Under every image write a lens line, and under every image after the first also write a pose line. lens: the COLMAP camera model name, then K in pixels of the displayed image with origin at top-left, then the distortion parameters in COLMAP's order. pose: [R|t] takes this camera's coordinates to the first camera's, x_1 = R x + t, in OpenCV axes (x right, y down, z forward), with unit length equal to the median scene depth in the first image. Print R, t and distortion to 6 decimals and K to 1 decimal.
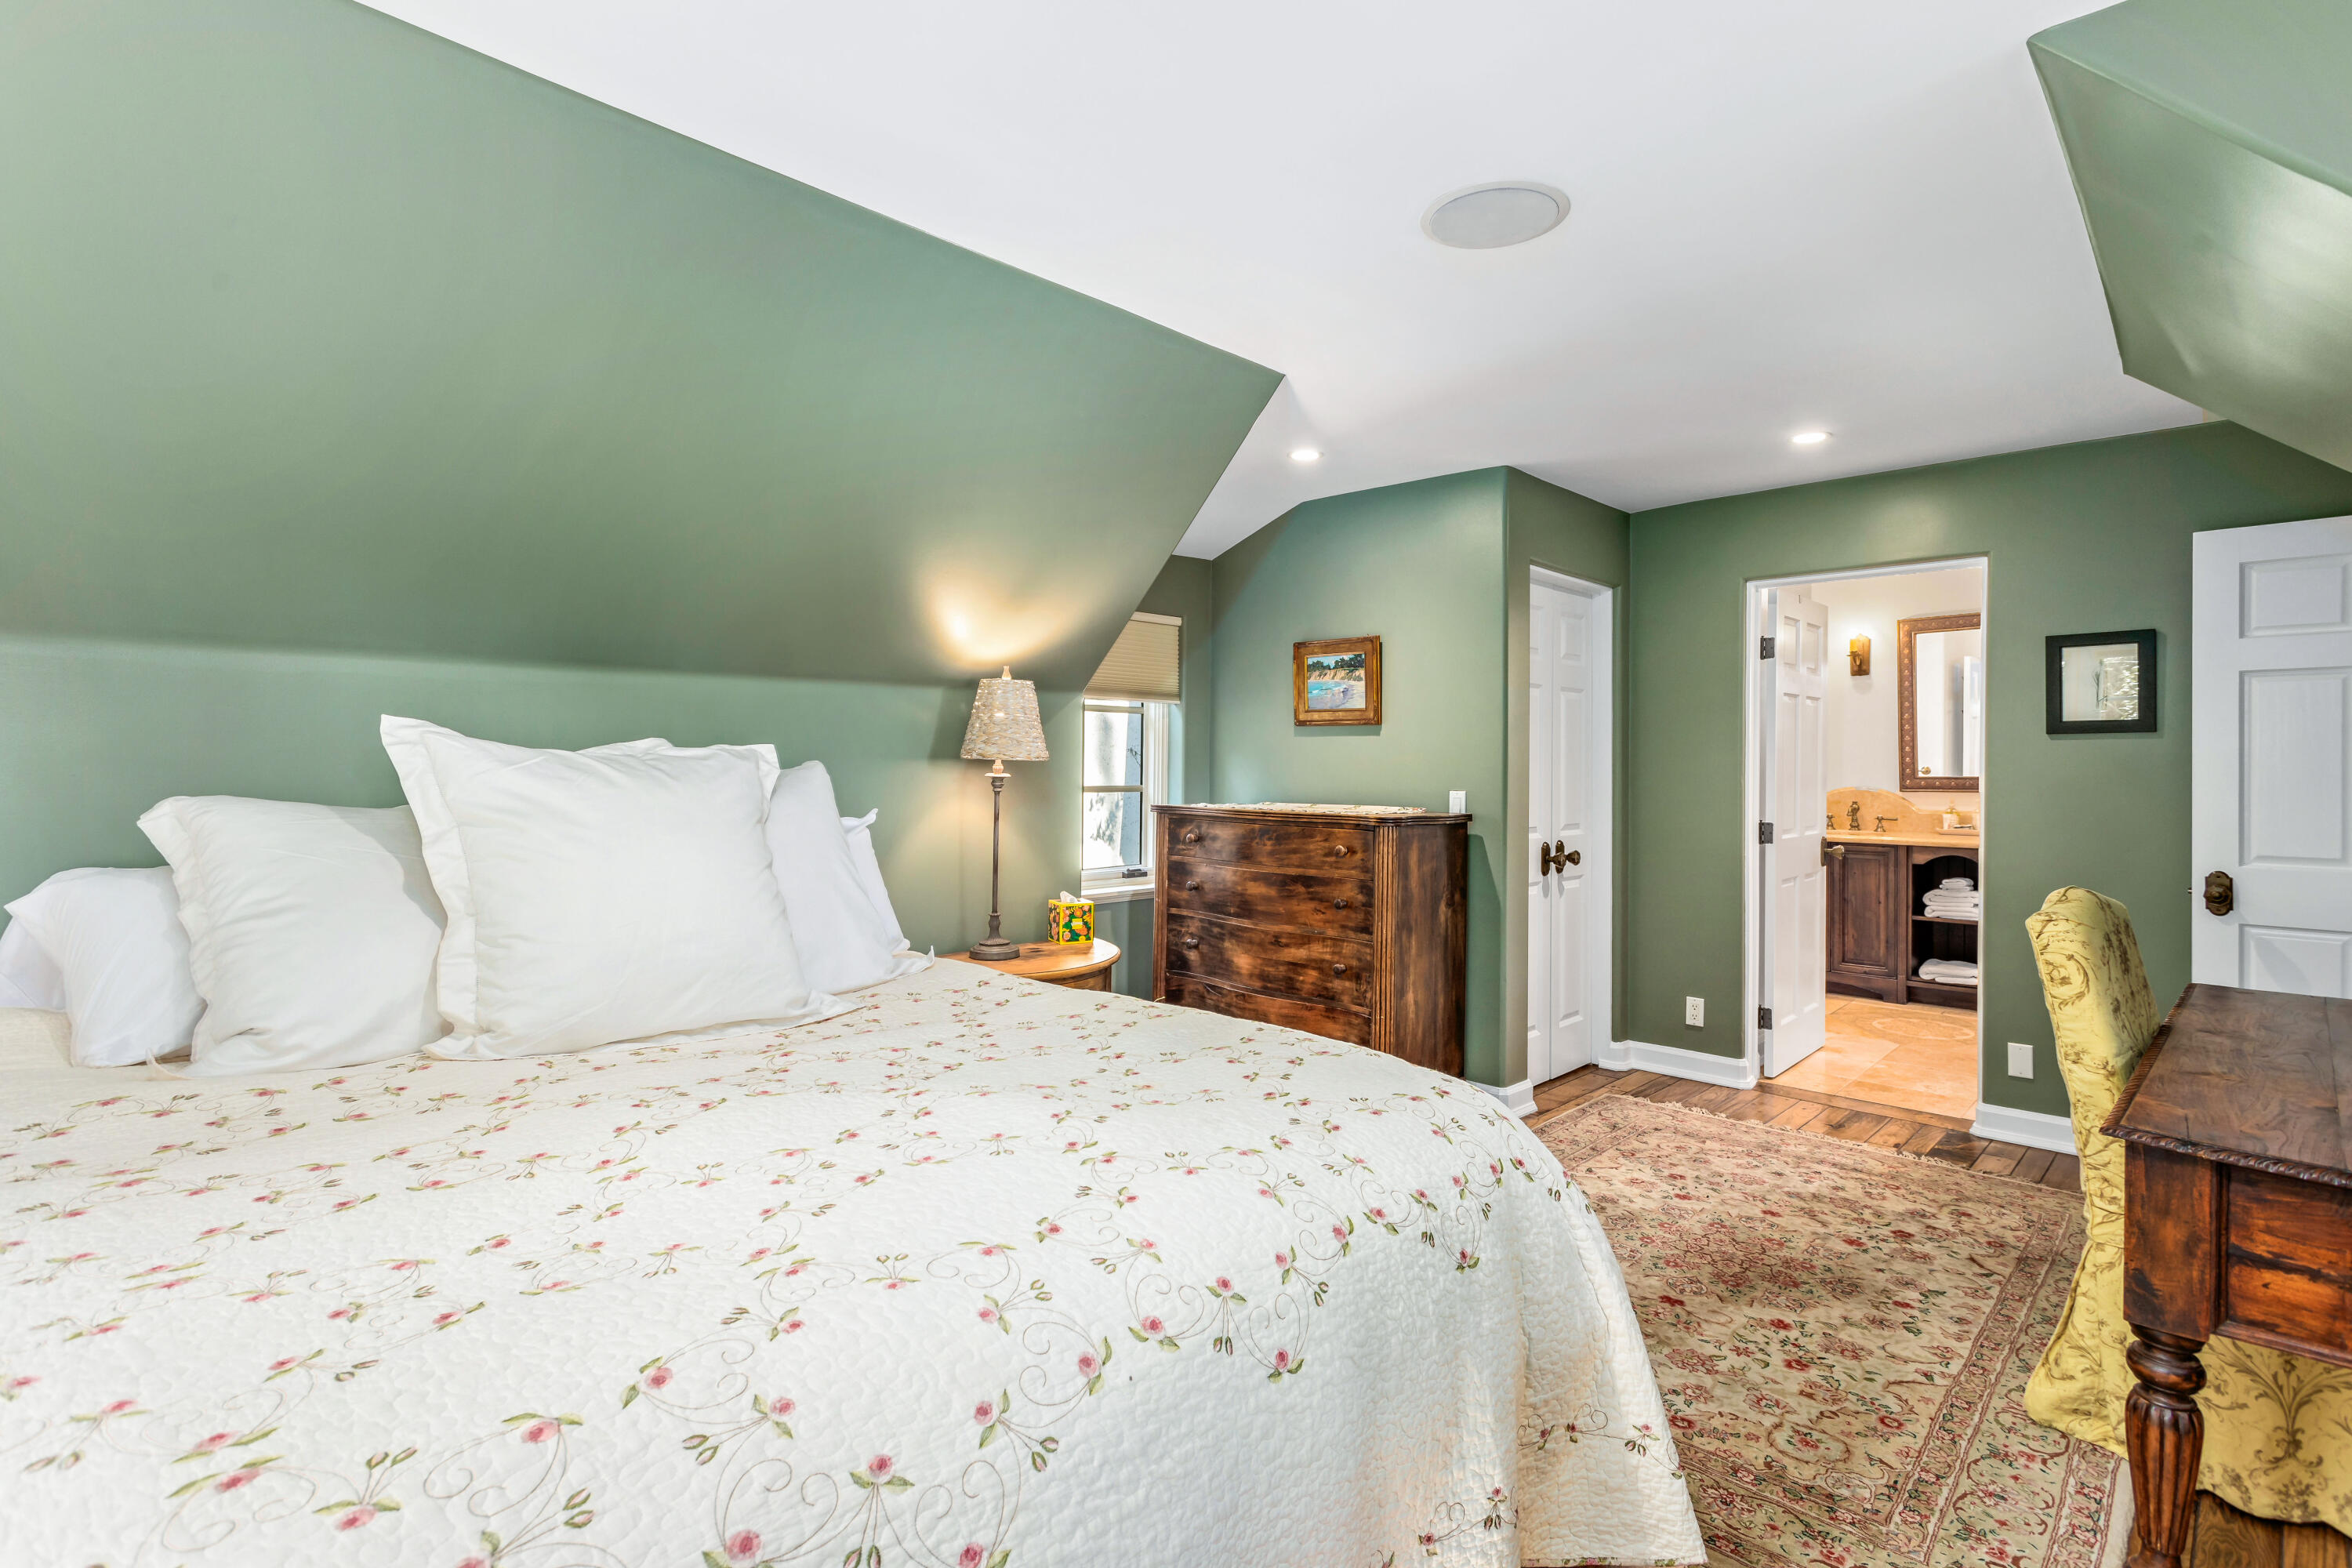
lens RADIAL K [[1134.9, 0, 1181.0], [0, 1134.9, 773.2], [0, 0, 1]] dist [0.001558, 0.001114]
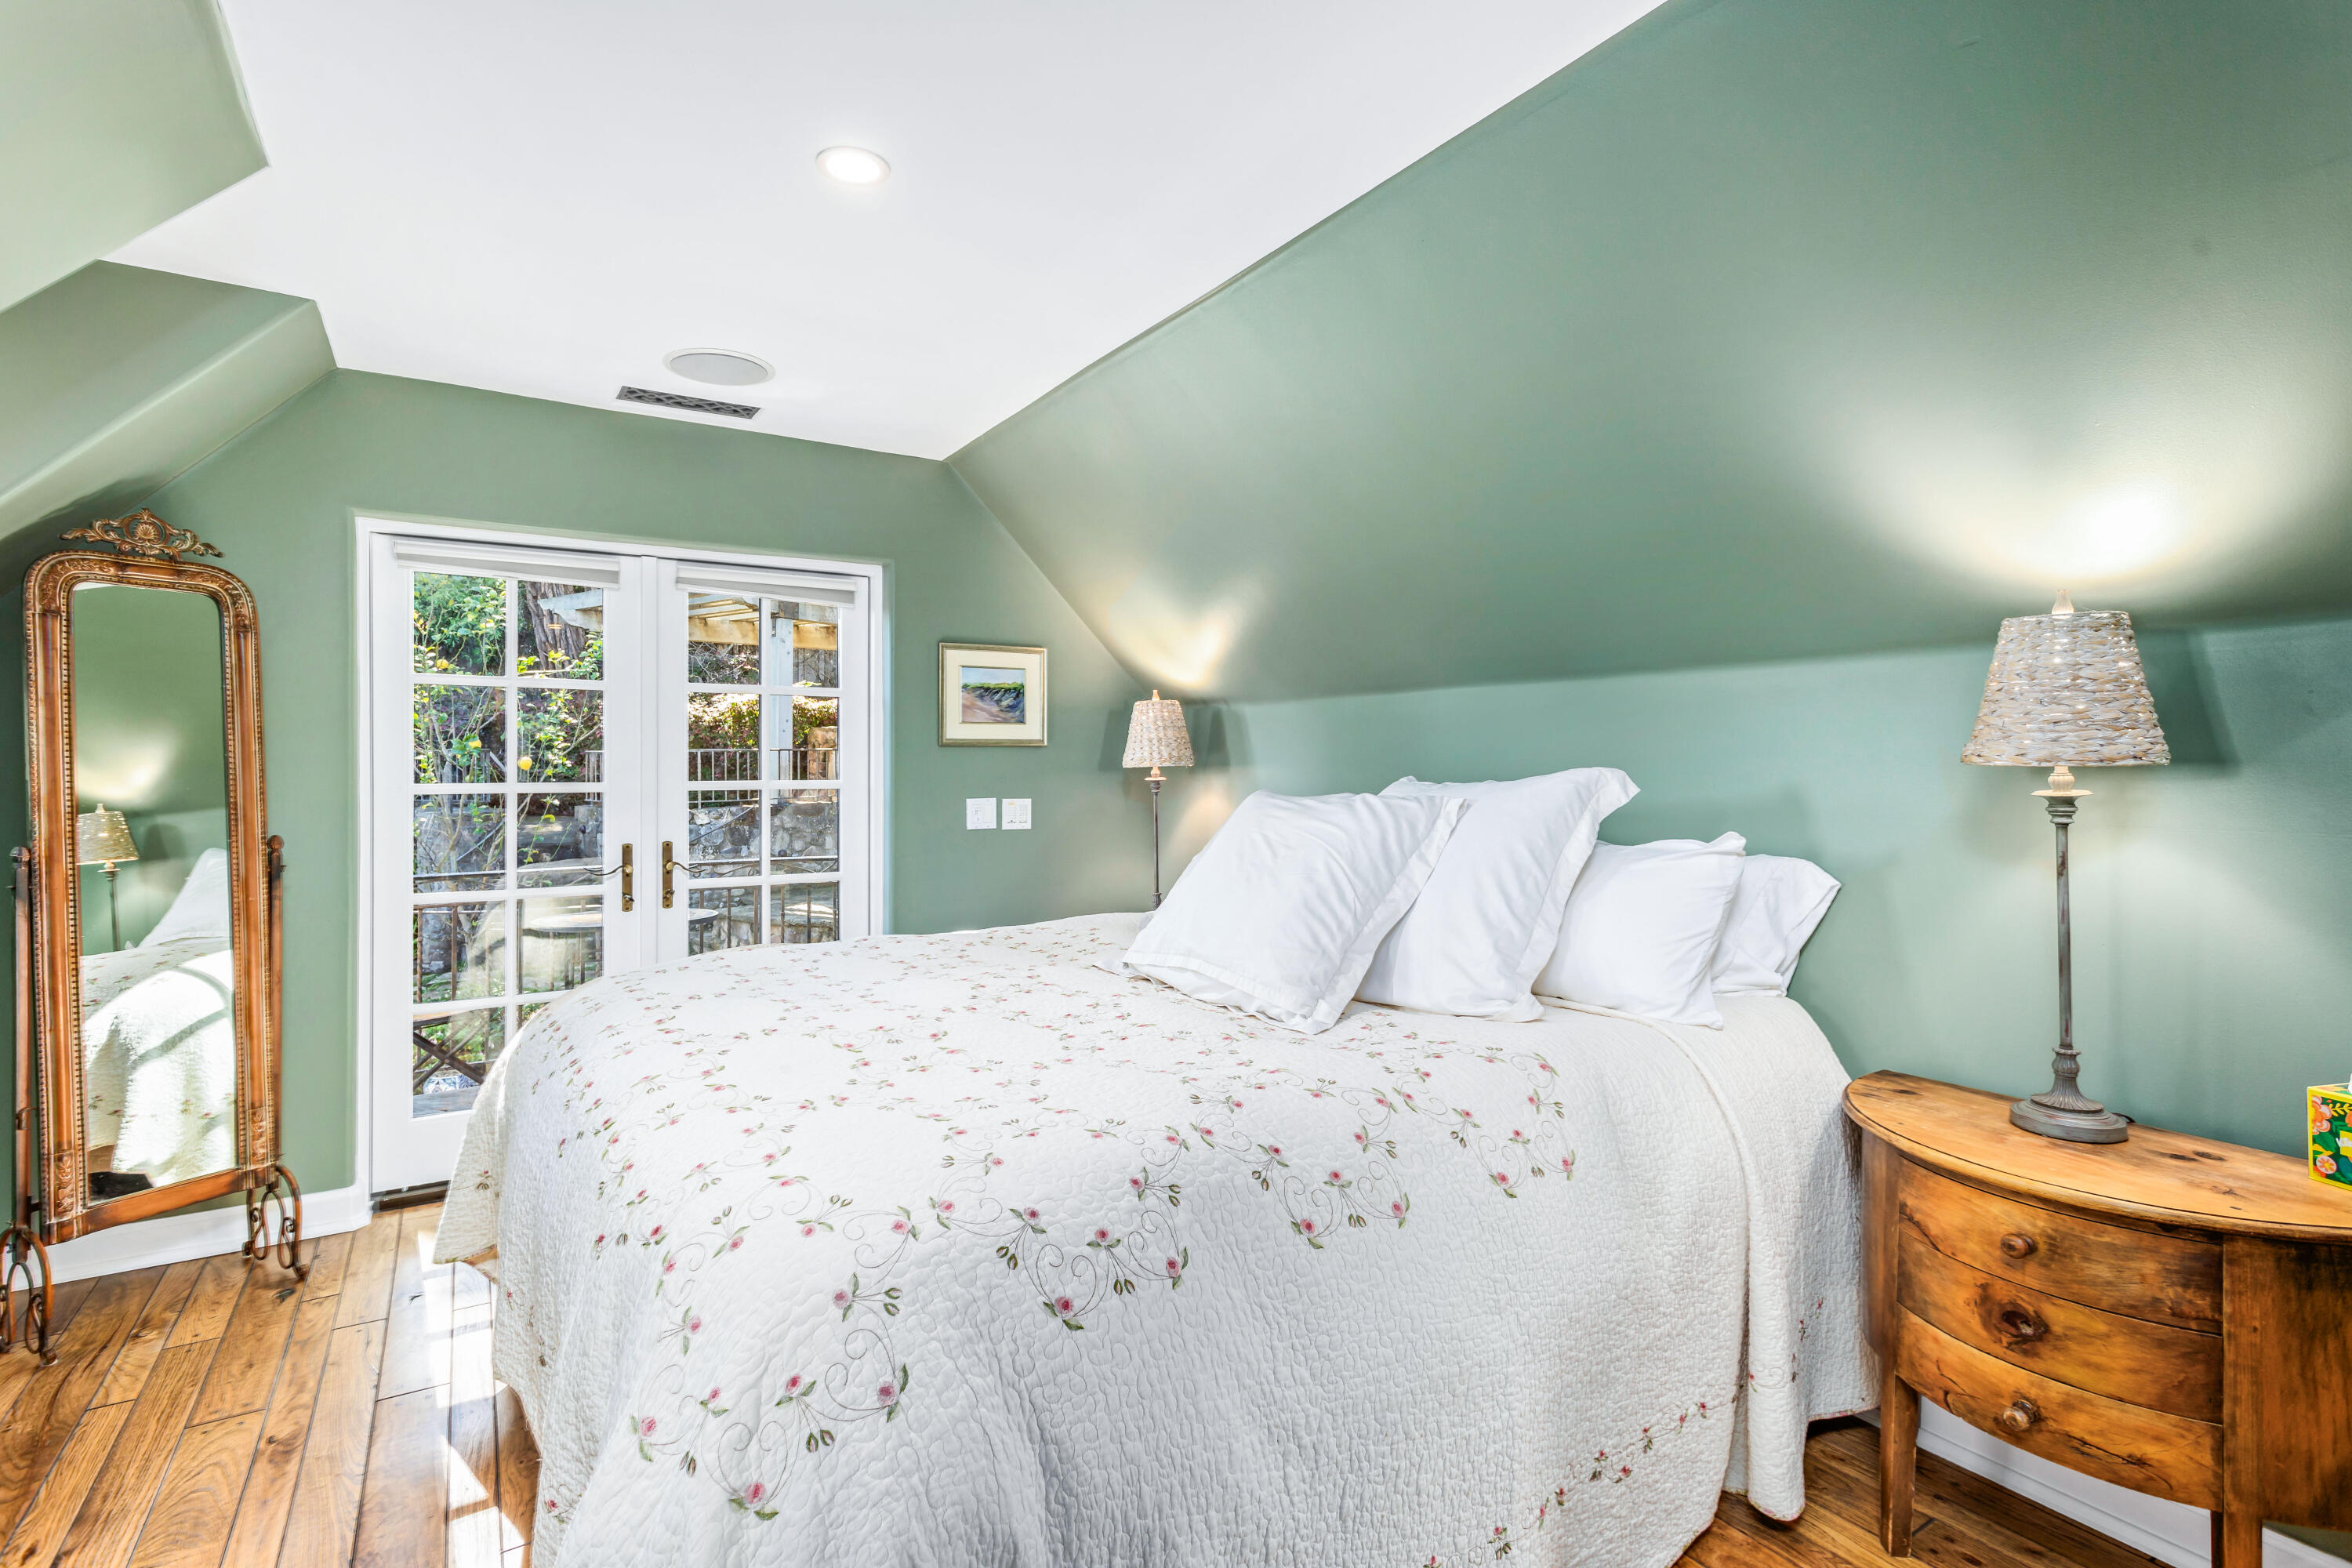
lens RADIAL K [[1134.9, 0, 1191.1], [0, 1134.9, 771.9], [0, 0, 1]] dist [0.001558, 0.001114]
pose [[-0.233250, -0.004601, -0.972406, 0.690661], [0.007334, 0.999952, -0.006491, -0.012069], [0.972389, -0.008646, -0.233205, 1.096159]]
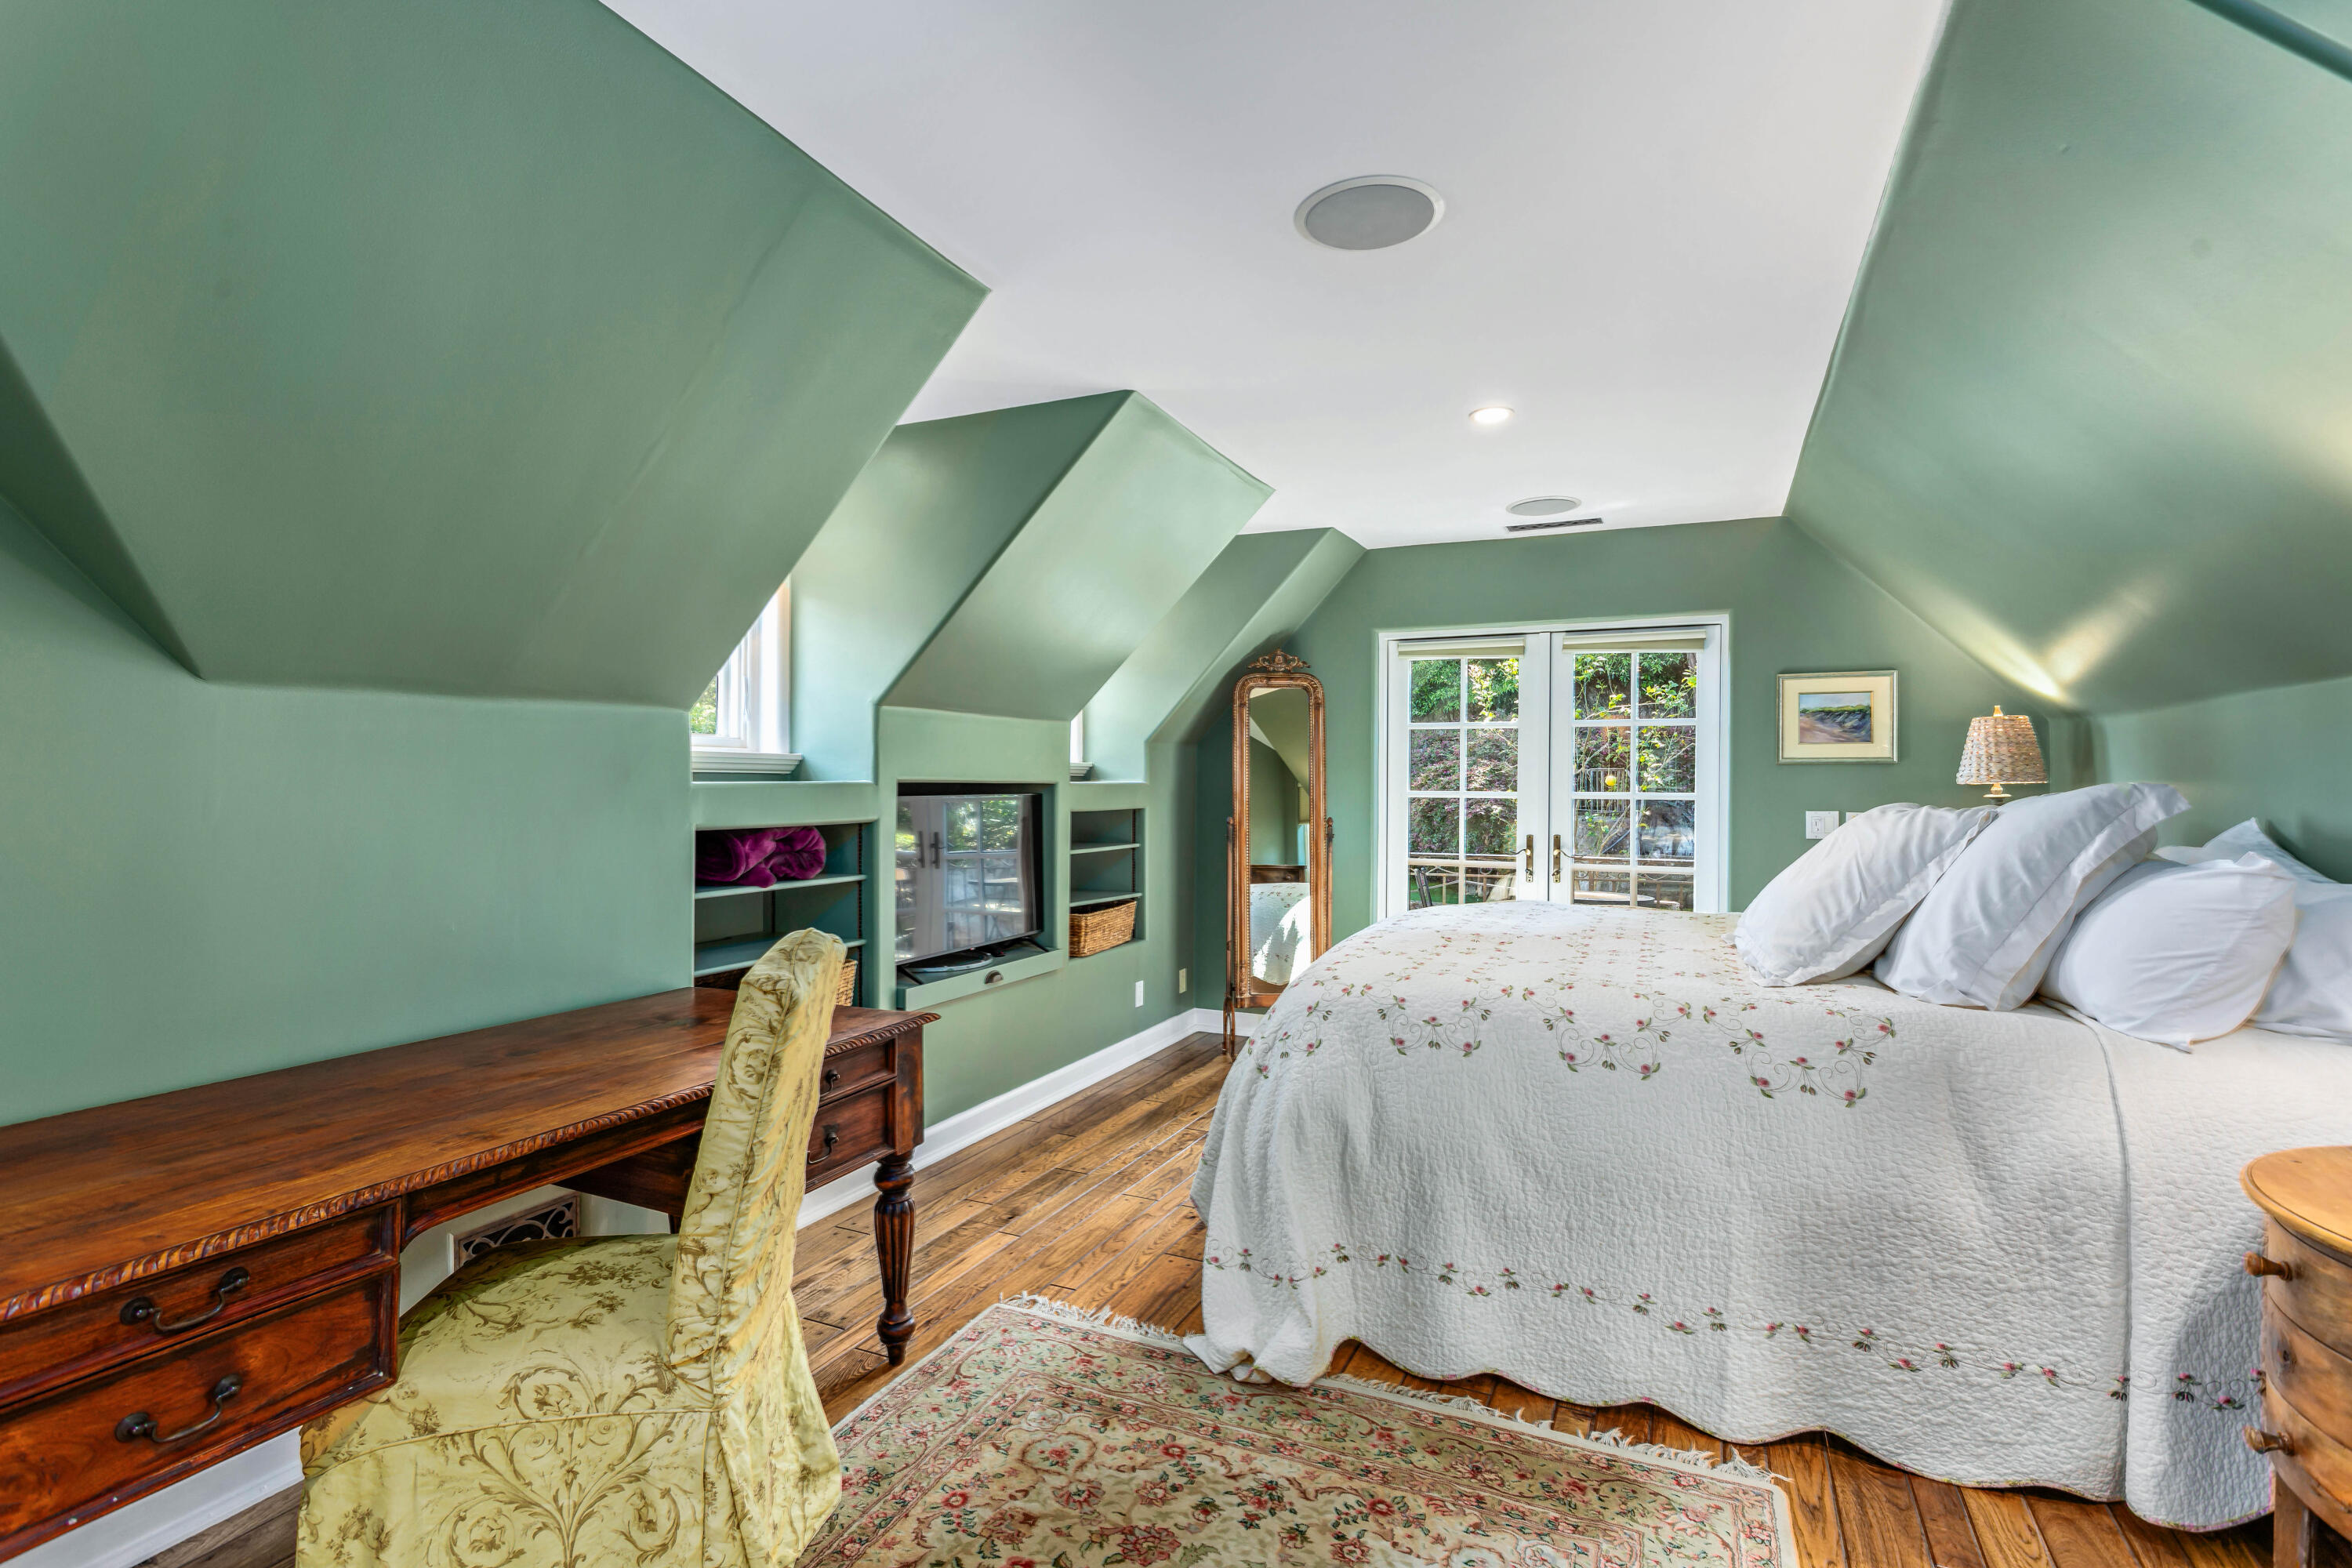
lens RADIAL K [[1134.9, 0, 1165.3], [0, 1134.9, 788.4], [0, 0, 1]] dist [0.001558, 0.001114]
pose [[-0.948619, -0.013571, -0.316129, 0.744331], [-0.012335, 0.999906, -0.005912, 0.001635], [0.316180, -0.001708, -0.948698, 1.876626]]
